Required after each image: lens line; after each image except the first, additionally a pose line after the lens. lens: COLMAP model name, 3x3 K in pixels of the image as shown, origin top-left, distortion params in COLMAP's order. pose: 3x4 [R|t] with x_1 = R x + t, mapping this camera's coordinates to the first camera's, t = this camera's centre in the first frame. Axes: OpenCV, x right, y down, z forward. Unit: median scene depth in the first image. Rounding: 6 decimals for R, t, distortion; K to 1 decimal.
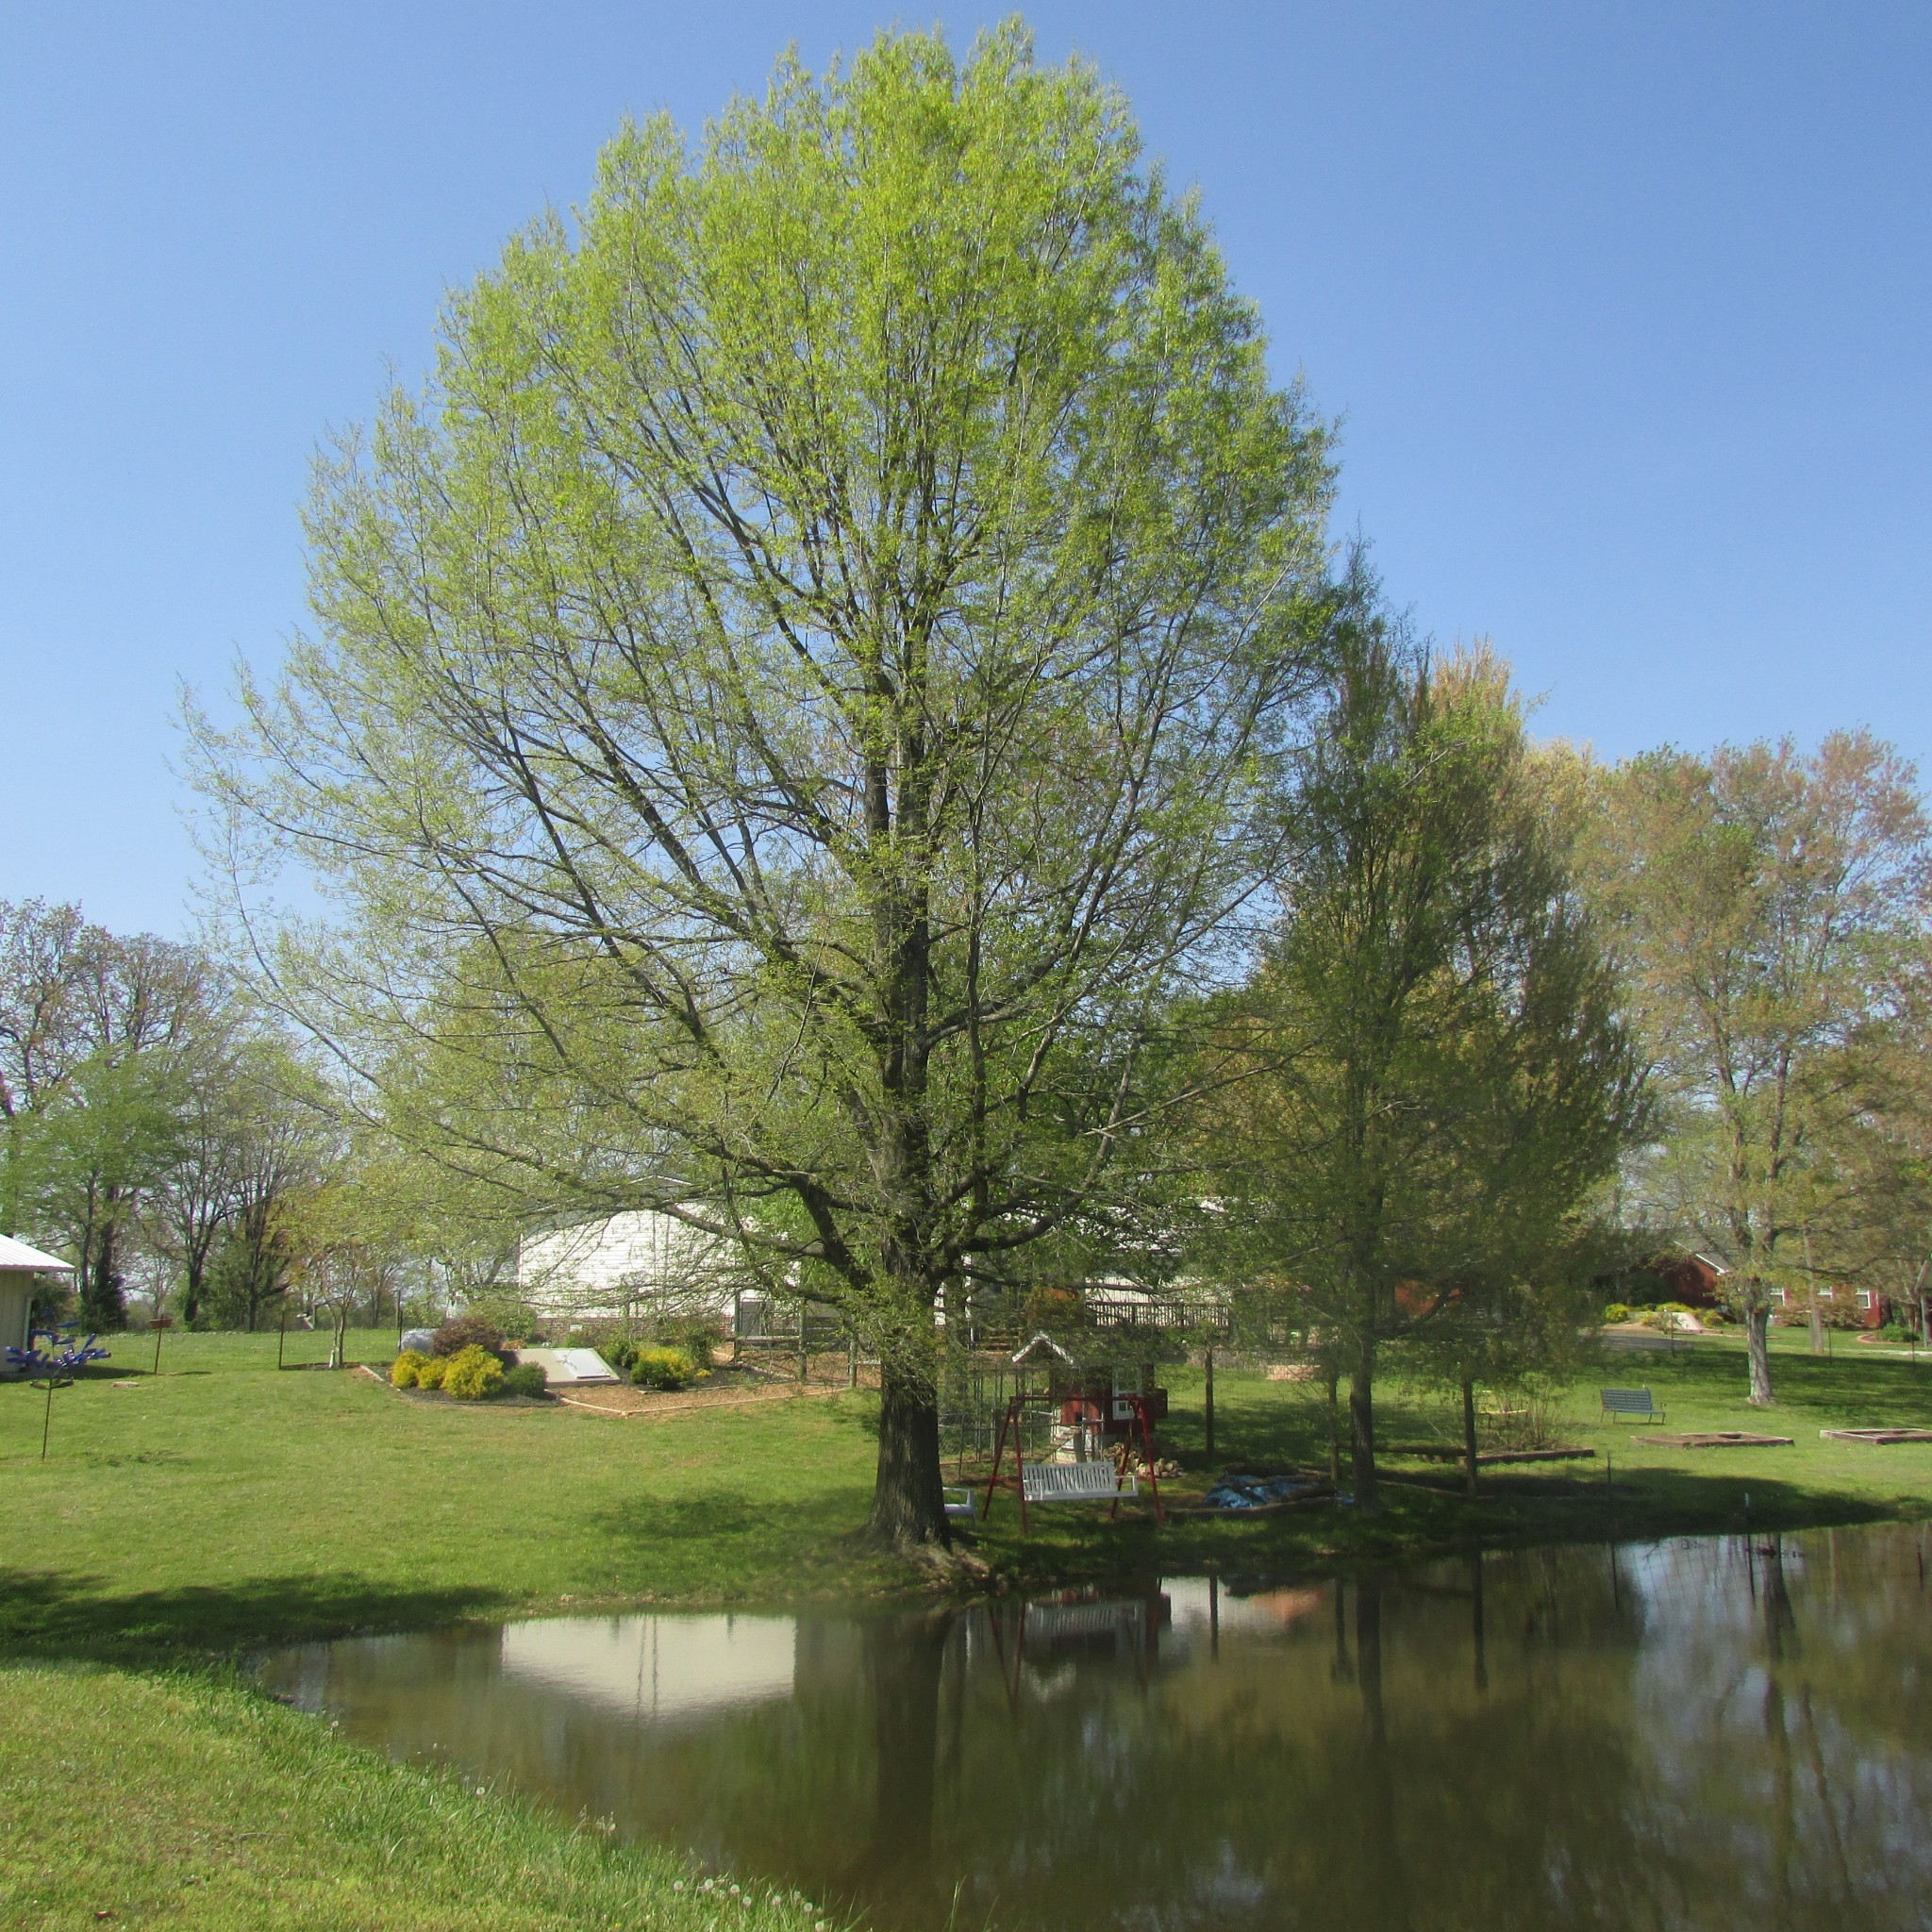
lens RADIAL K [[1864.9, 0, 966.0], [0, 1864.9, 966.0], [0, 0, 1]] dist [-0.016711, -0.005802]
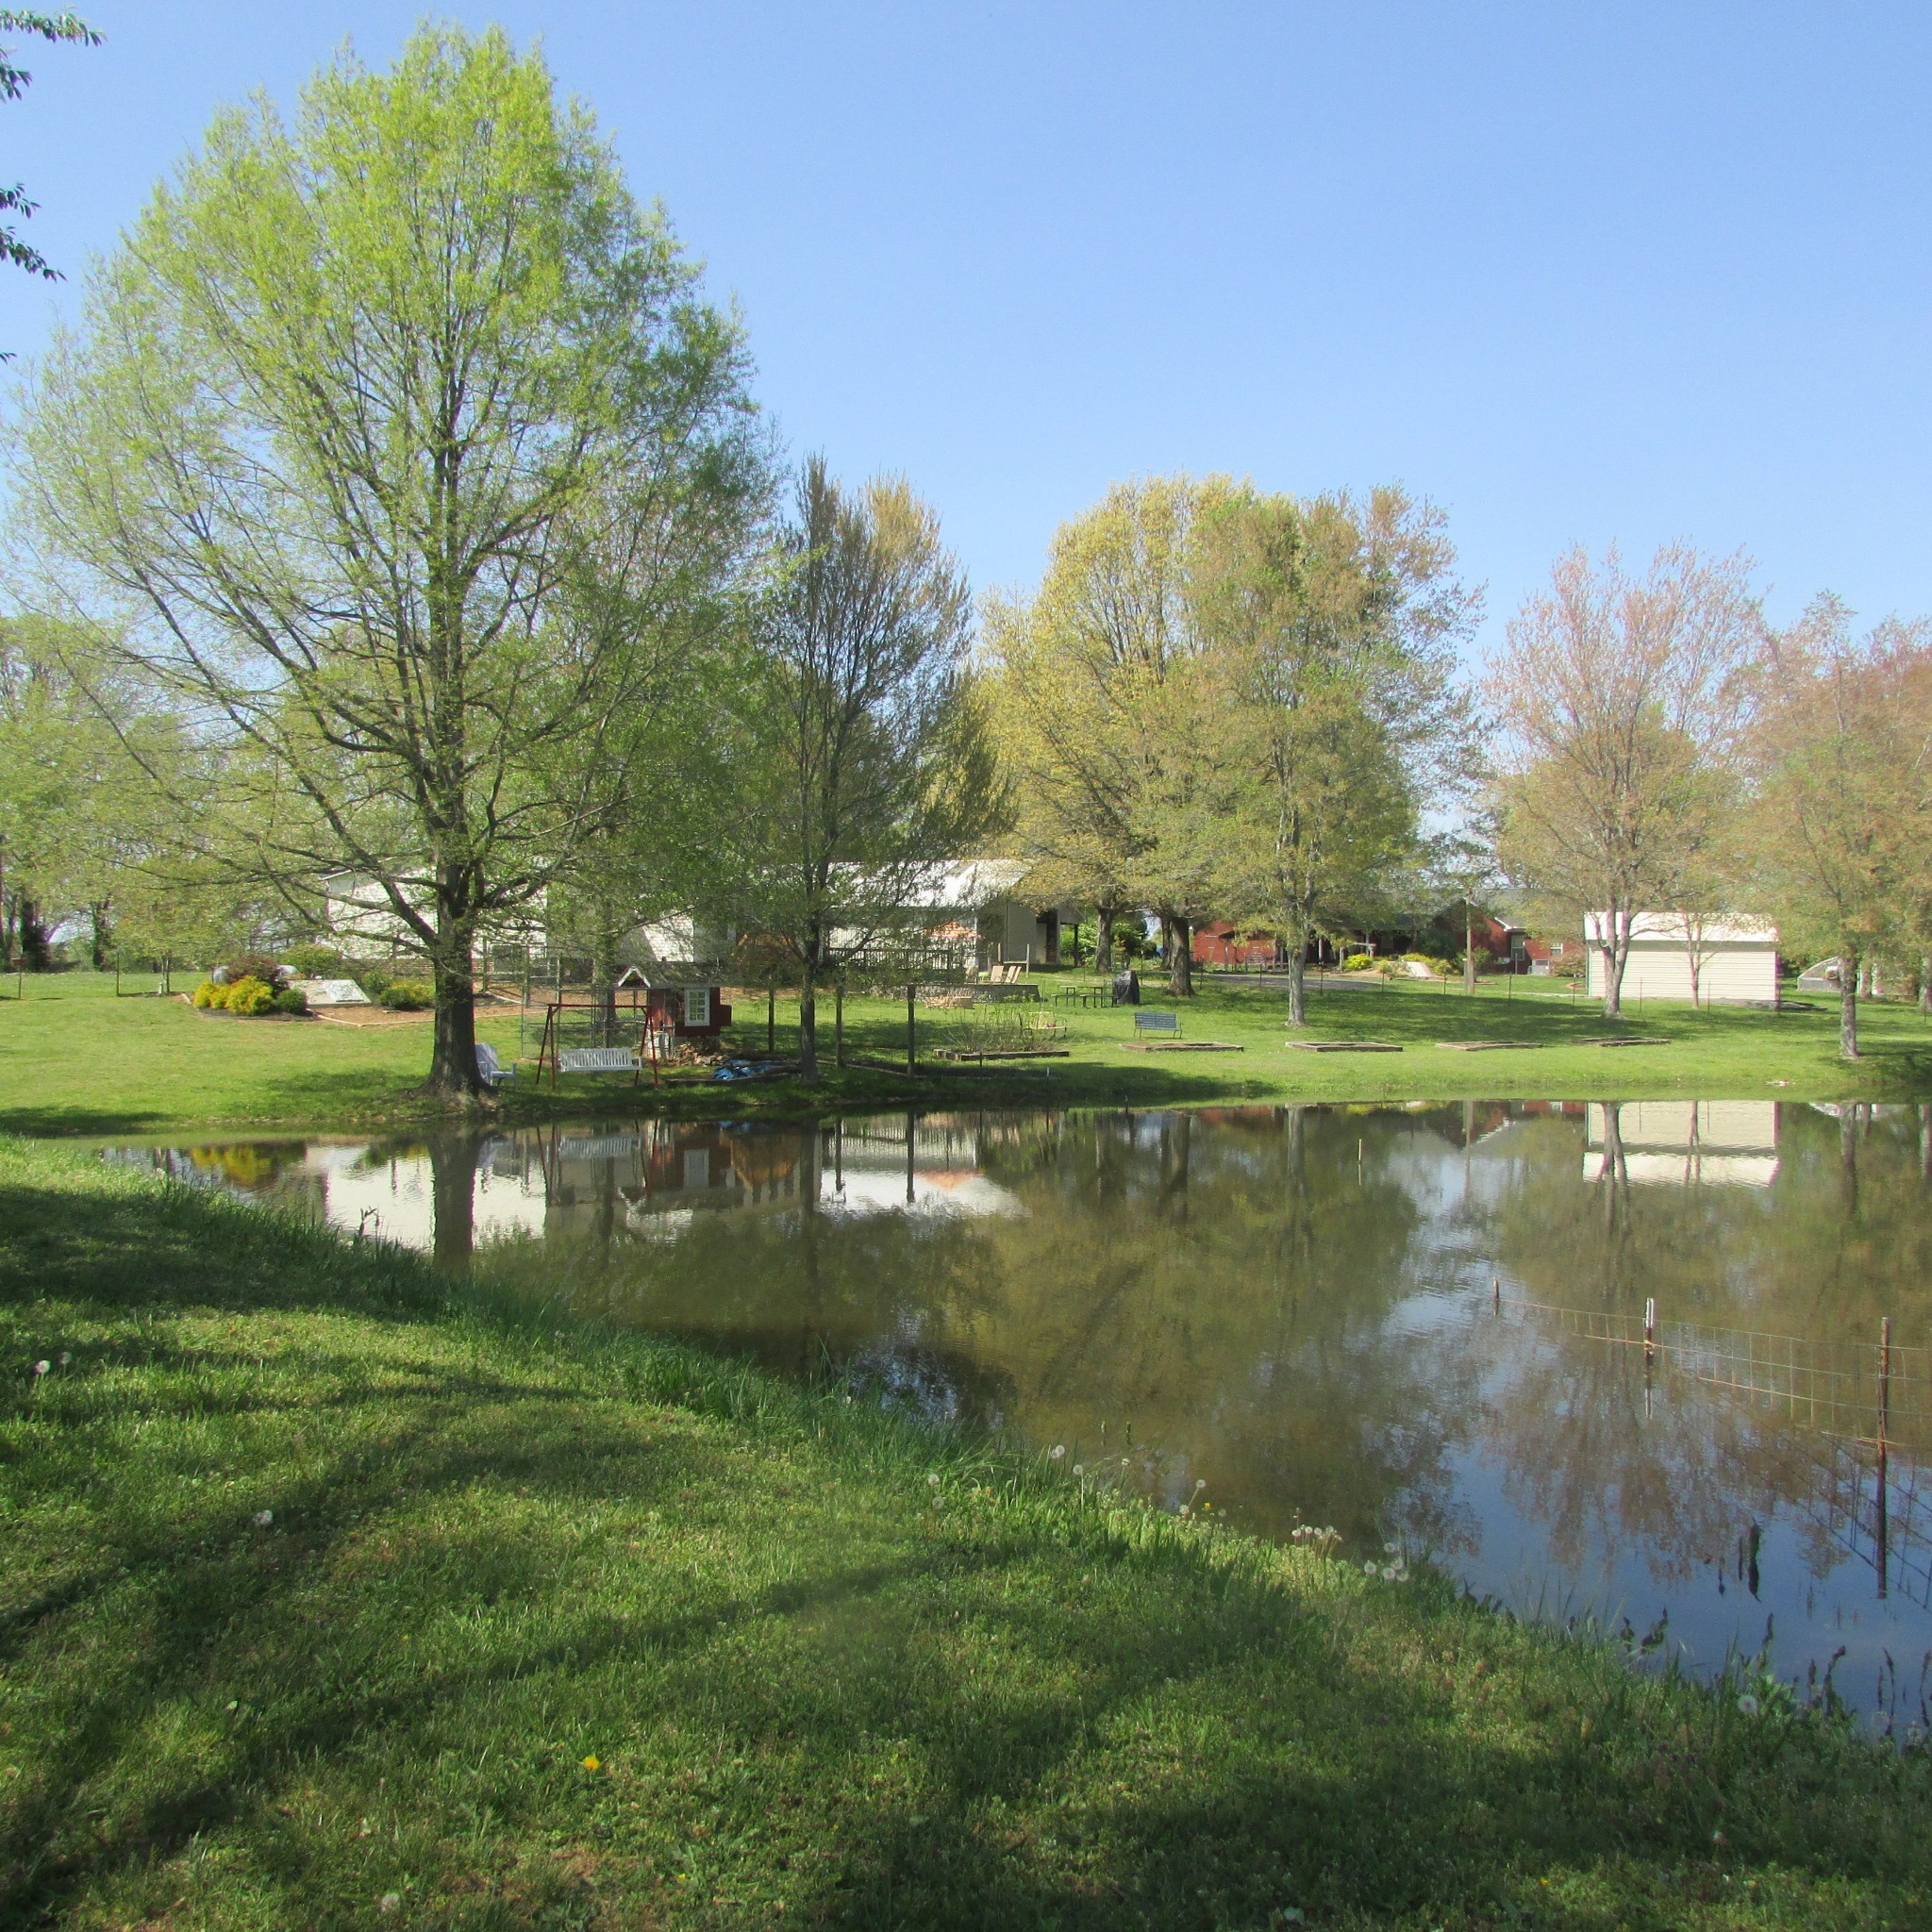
lens RADIAL K [[1864.9, 0, 966.0], [0, 1864.9, 966.0], [0, 0, 1]] dist [-0.016711, -0.005802]
pose [[0.999775, 0.002483, 0.021045, 0.209901], [-0.006290, 0.983122, 0.182845, -0.046814], [-0.020235, -0.182937, 0.982916, -0.299573]]
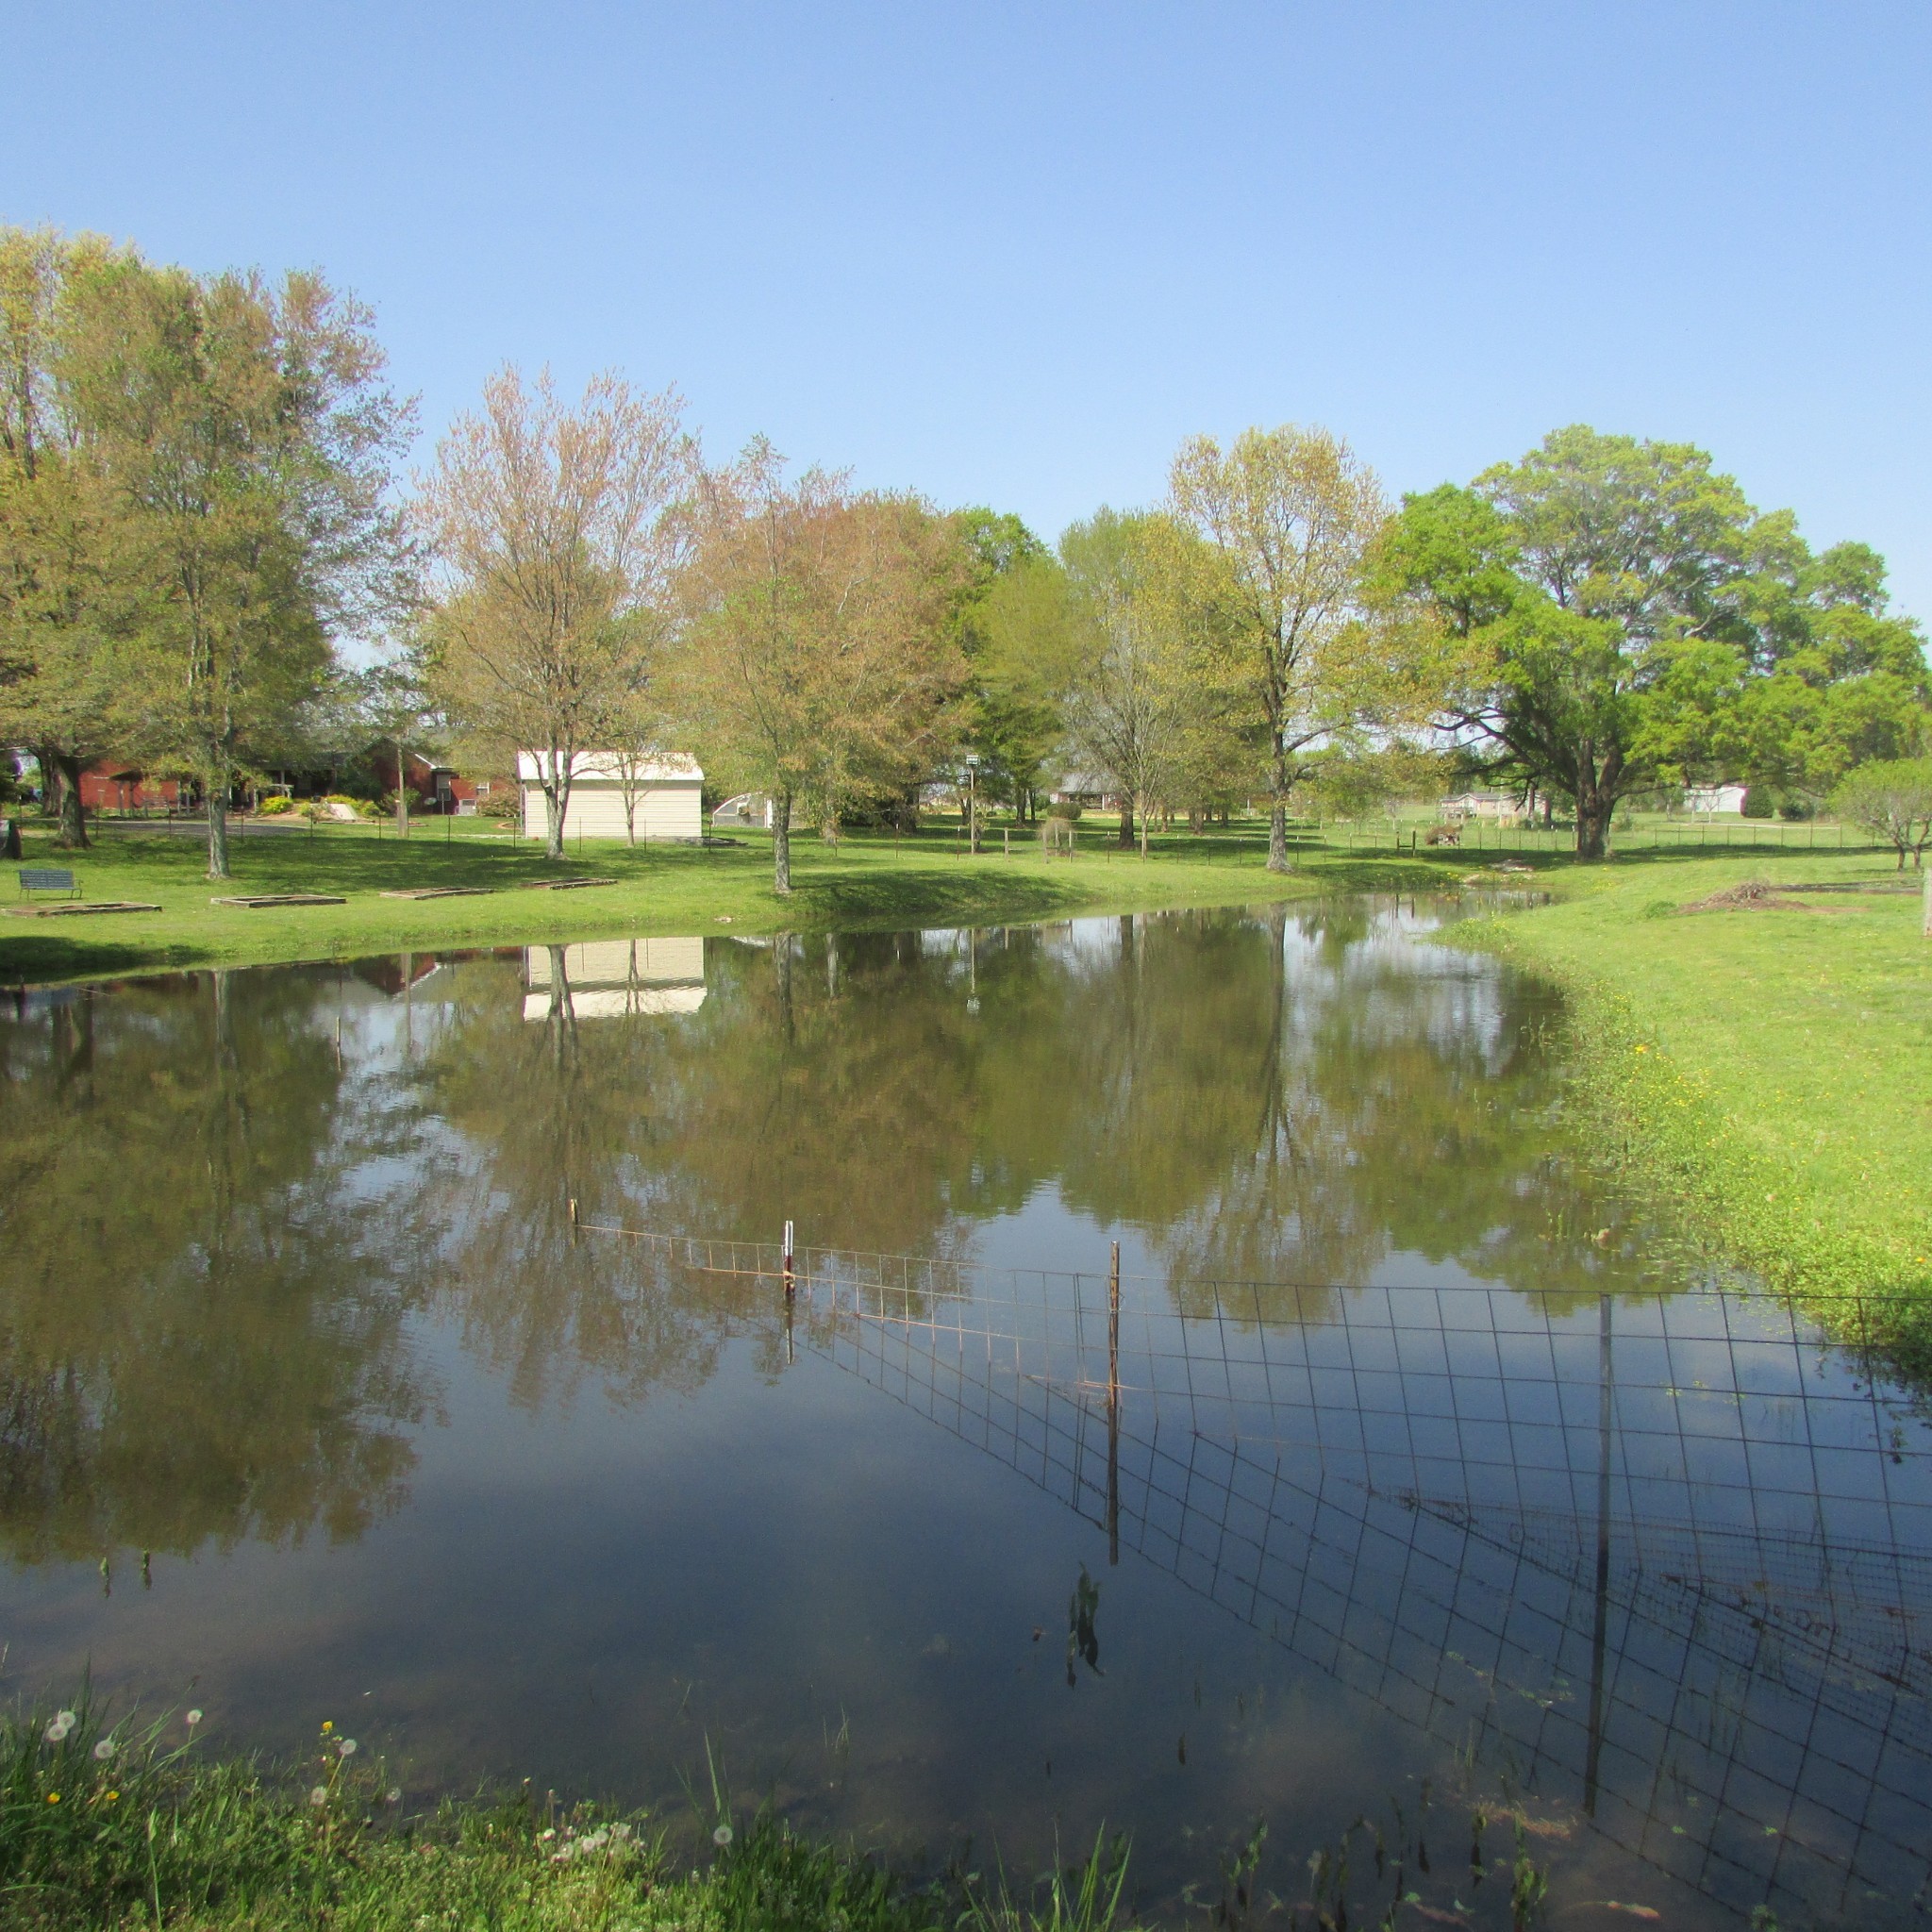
lens RADIAL K [[1857.5, 0, 978.2], [0, 1857.5, 939.4], [0, 0, 1]] dist [-0.014805, 0.004107]
pose [[0.826907, -0.051200, 0.560002, 0.209904], [-0.092104, 0.970067, 0.224693, -0.032414], [-0.554744, -0.237378, 0.797440, -0.203268]]
